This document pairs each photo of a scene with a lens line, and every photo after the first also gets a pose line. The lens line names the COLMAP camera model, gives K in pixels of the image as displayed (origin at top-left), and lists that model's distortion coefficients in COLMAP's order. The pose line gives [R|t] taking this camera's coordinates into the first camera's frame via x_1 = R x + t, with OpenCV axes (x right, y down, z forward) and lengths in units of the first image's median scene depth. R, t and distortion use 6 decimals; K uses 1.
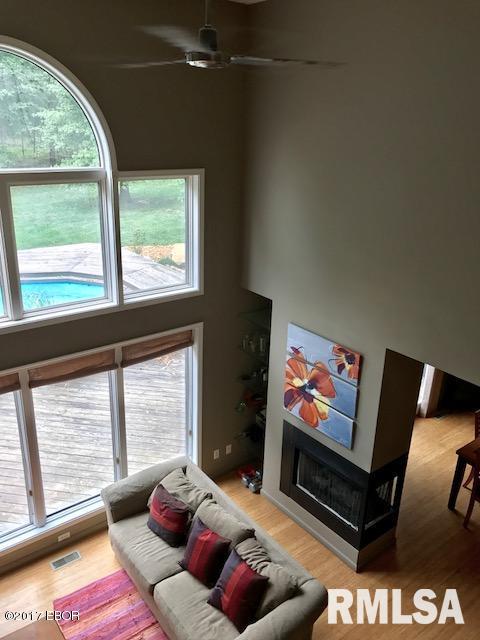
lens RADIAL K [[521.0, 0, 223.7], [0, 521.0, 318.5], [0, 0, 1]] dist [0.010472, -0.005711]
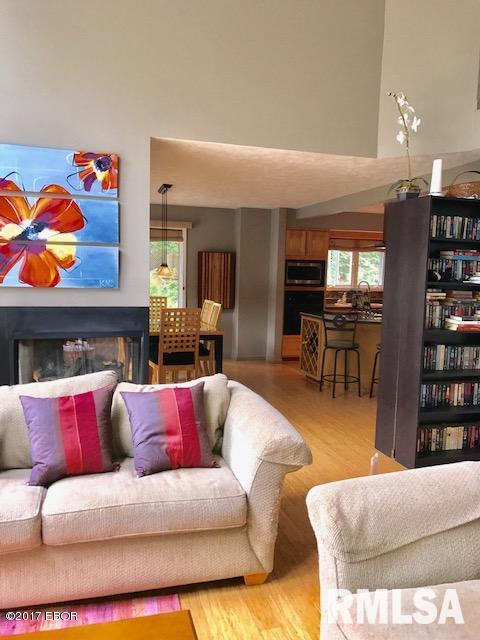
lens RADIAL K [[528.9, 0, 240.0], [0, 528.9, 320.0], [0, 0, 1]] dist [0.032626, -0.007833]
pose [[0.357340, -0.100691, 0.928531, -0.428832], [0.310279, 0.950505, -0.016335, 0.351797], [-0.880929, 0.293941, 0.370896, 0.524608]]
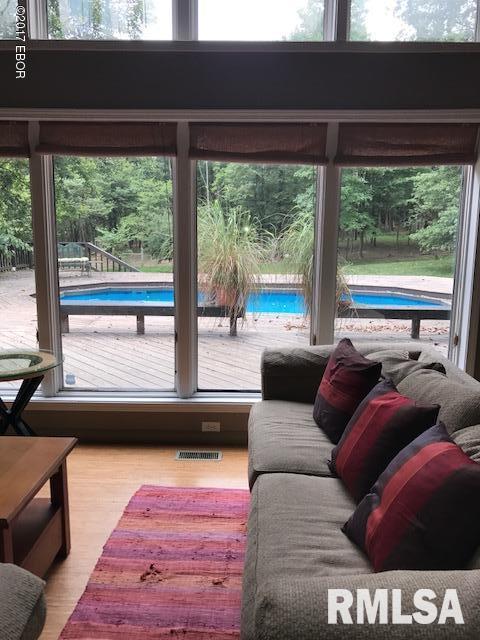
lens RADIAL K [[515.1, 0, 240.0], [0, 515.1, 320.0], [0, 0, 1]] dist [-0.001052, -0.002829]
pose [[0.785556, 0.093937, -0.611619, 0.107539], [-0.212203, 0.969369, -0.123669, 0.380203], [0.581268, 0.226936, 0.781427, 0.517370]]
